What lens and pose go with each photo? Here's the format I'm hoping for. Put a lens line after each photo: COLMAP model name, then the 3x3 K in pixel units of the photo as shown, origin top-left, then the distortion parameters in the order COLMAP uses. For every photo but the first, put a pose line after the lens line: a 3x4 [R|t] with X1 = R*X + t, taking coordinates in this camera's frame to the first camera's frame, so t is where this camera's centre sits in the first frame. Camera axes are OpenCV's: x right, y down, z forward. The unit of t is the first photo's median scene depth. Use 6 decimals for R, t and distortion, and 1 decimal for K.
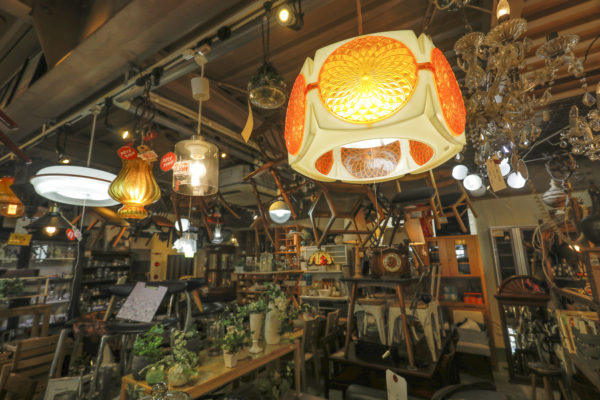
lens RADIAL K [[286.2, 0, 299.3], [0, 286.2, 199.9], [0, 0, 1]] dist [-0.000320, 0.000227]
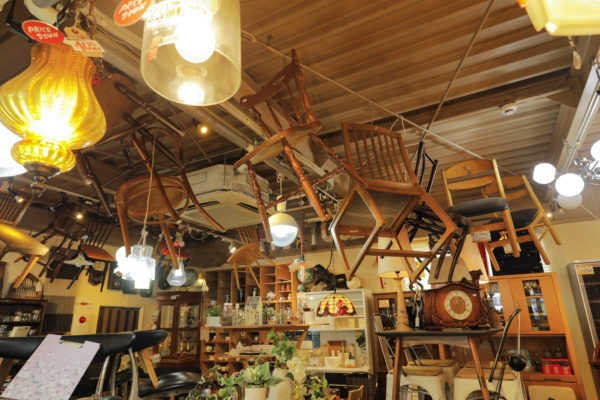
lens RADIAL K [[371.7, 0, 299.4], [0, 371.7, 200.2], [0, 0, 1]] dist [0.008253, -0.001892]
pose [[0.998596, 0.015034, 0.050786, -0.056314], [-0.009341, 0.993828, -0.110535, 0.055453], [-0.052135, 0.109905, 0.992574, 0.110878]]
